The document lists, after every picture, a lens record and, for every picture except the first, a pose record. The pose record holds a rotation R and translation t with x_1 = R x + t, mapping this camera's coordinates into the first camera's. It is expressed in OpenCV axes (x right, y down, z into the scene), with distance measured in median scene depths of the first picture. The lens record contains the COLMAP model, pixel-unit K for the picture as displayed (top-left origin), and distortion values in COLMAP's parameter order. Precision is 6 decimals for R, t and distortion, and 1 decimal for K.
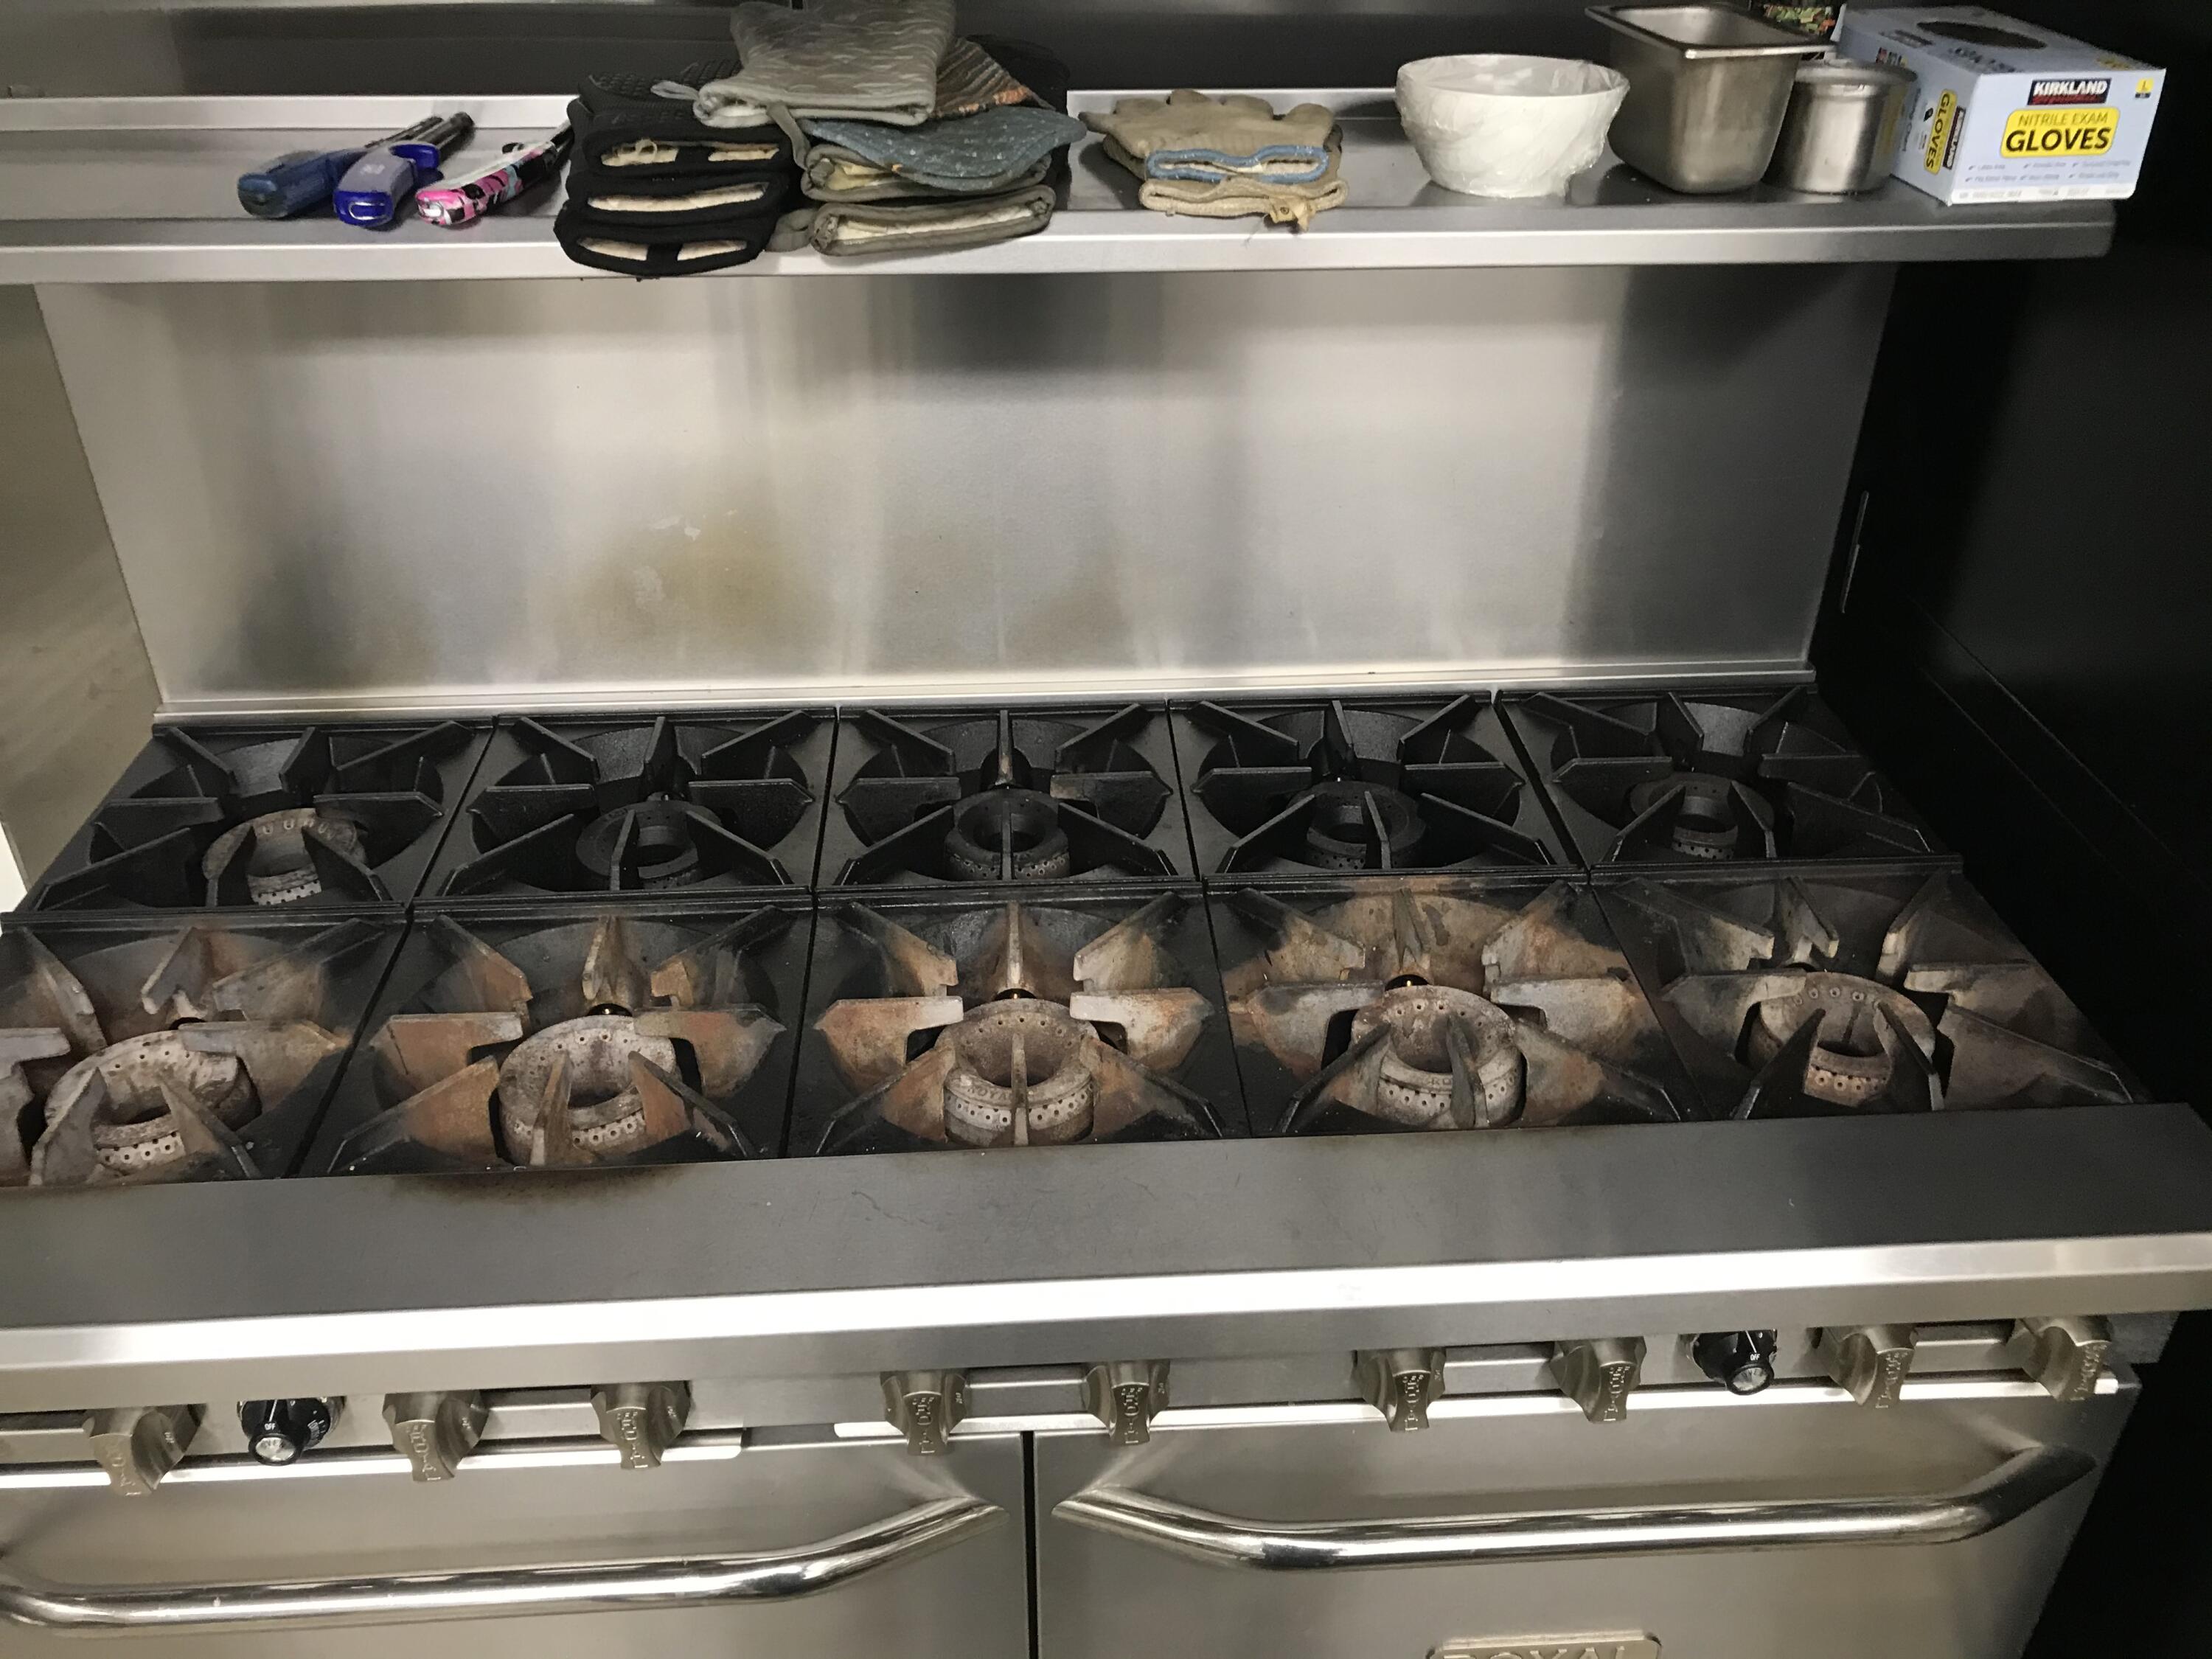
lens RADIAL K [[1823.1, 0, 1100.5], [0, 1823.1, 820.6], [0, 0, 1]] dist [0.040541, -0.047441]
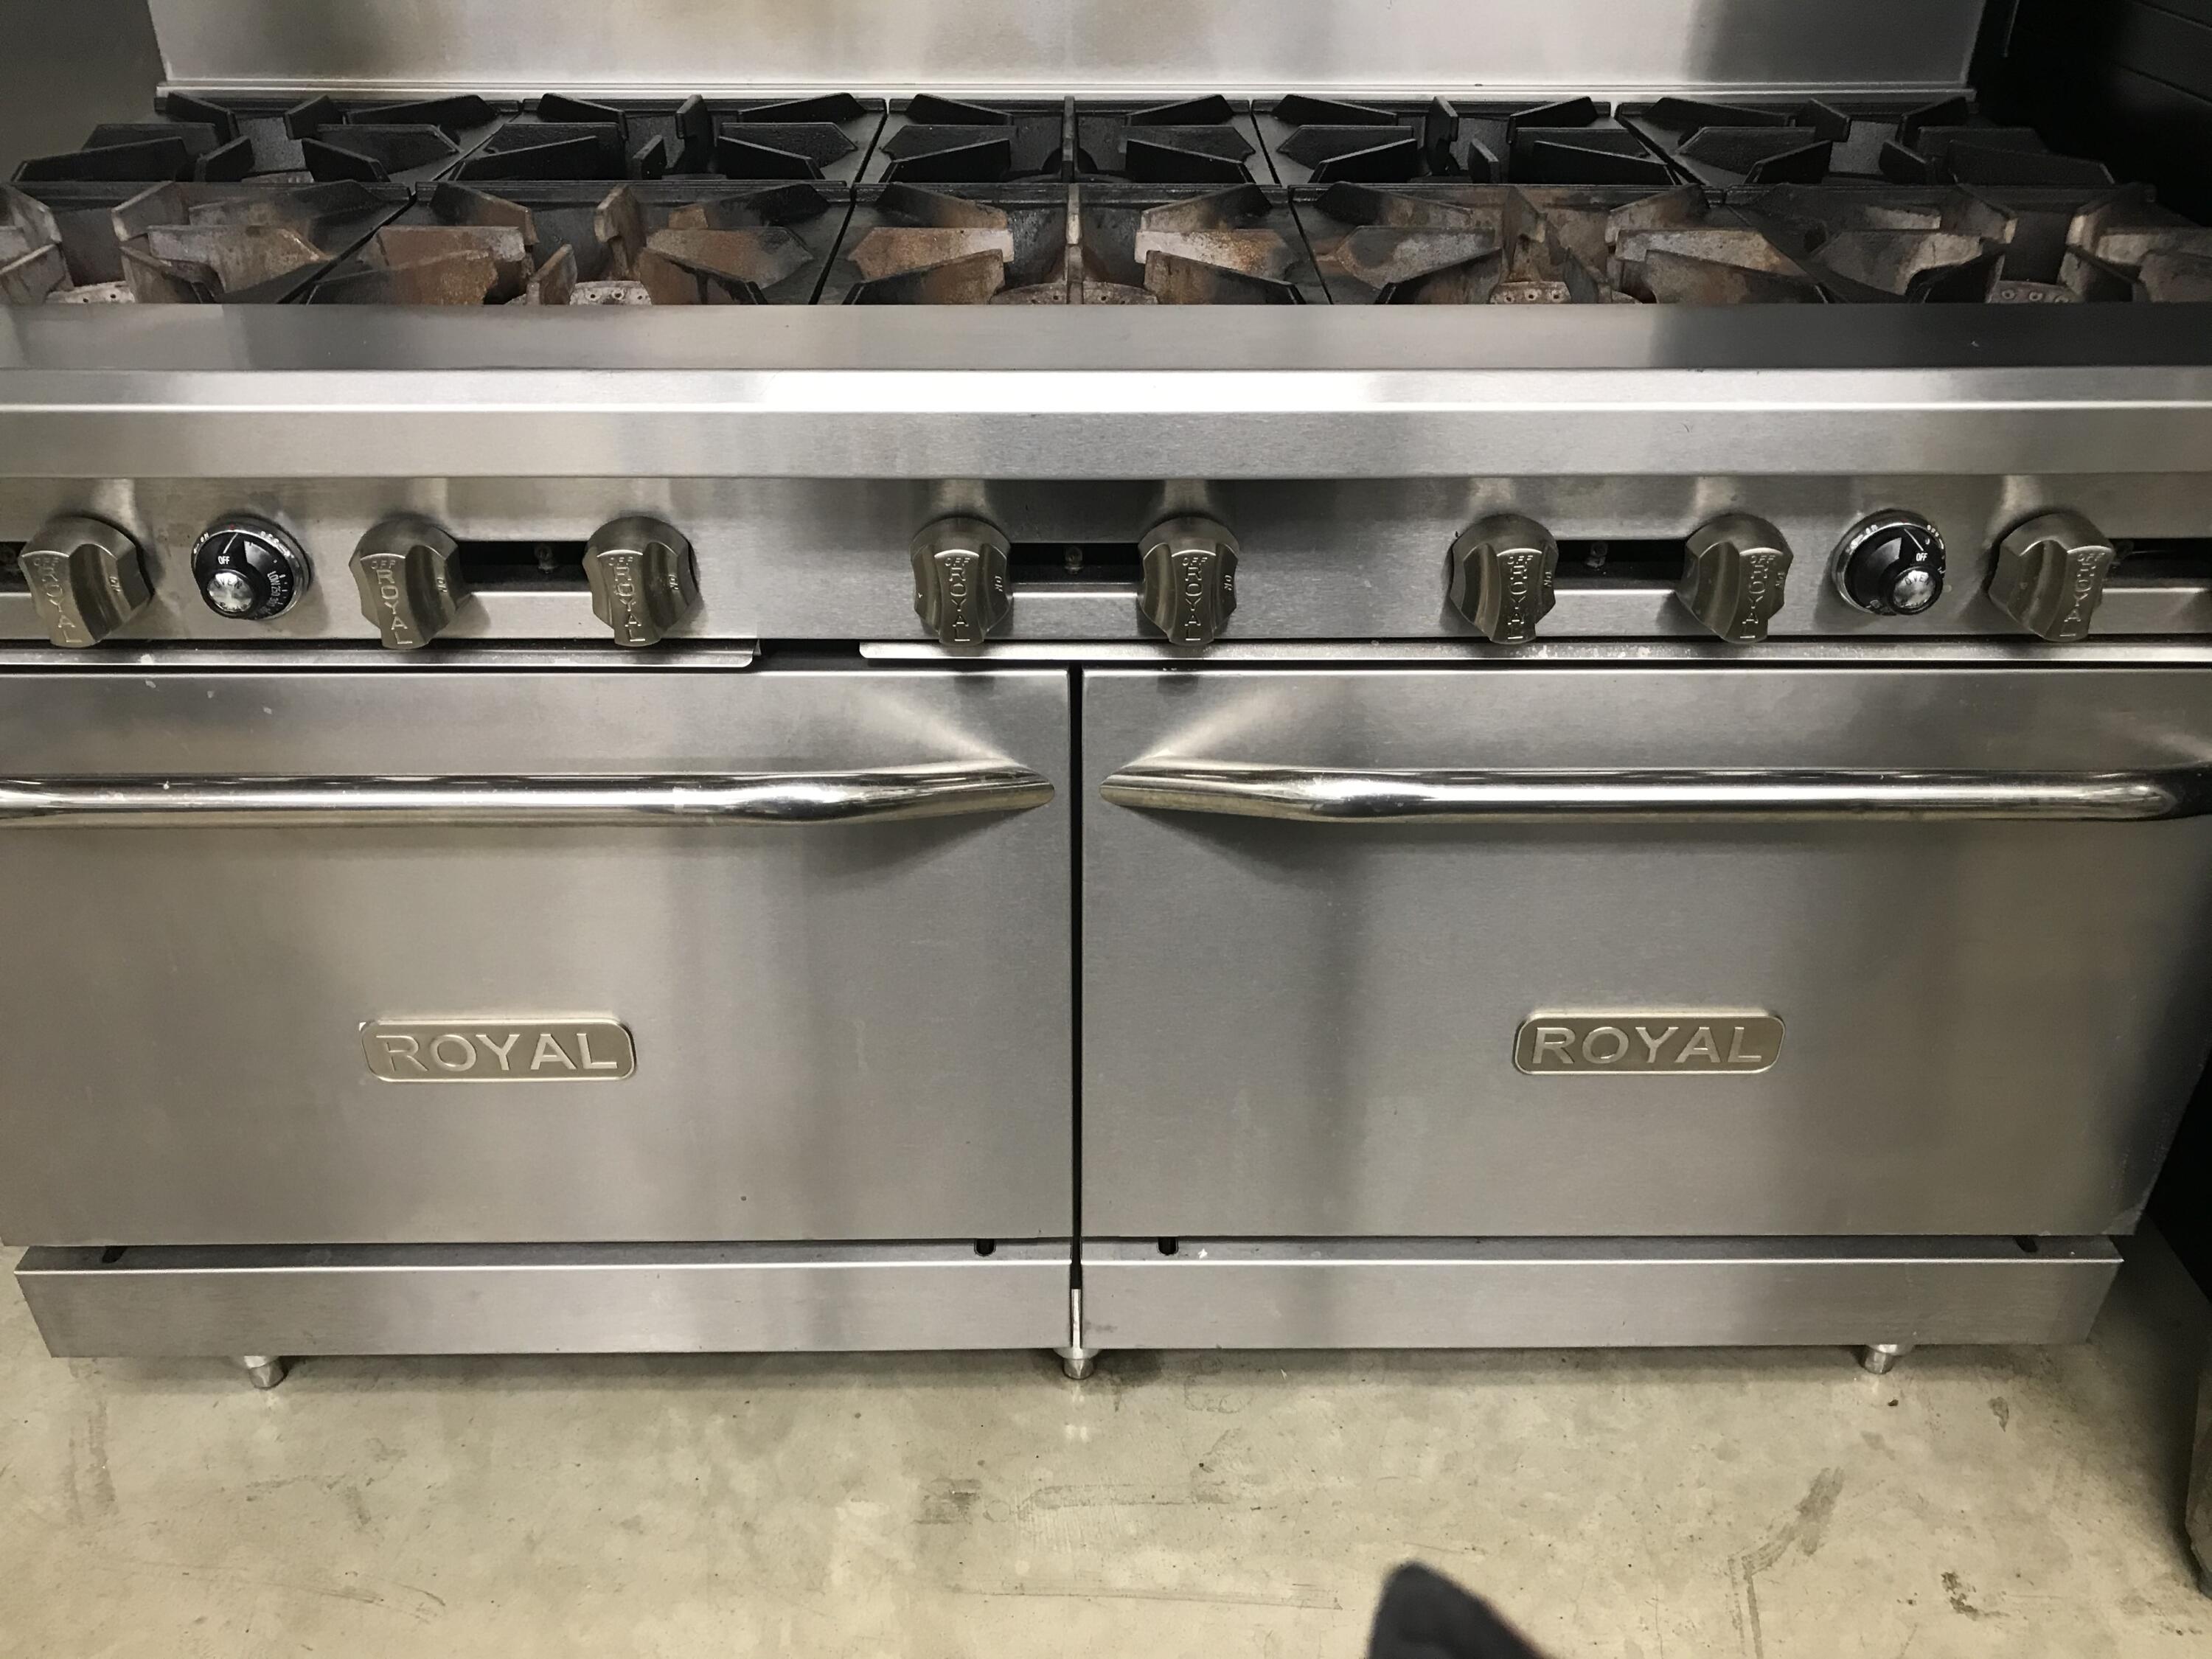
lens RADIAL K [[1823.1, 0, 1088.8], [0, 1823.1, 839.1], [0, 0, 1]] dist [0.040541, -0.047441]
pose [[0.998817, 0.030963, -0.037490, 0.002535], [-0.030823, 0.999516, 0.004312, 0.356603], [0.037605, -0.003151, 0.999288, 0.102599]]
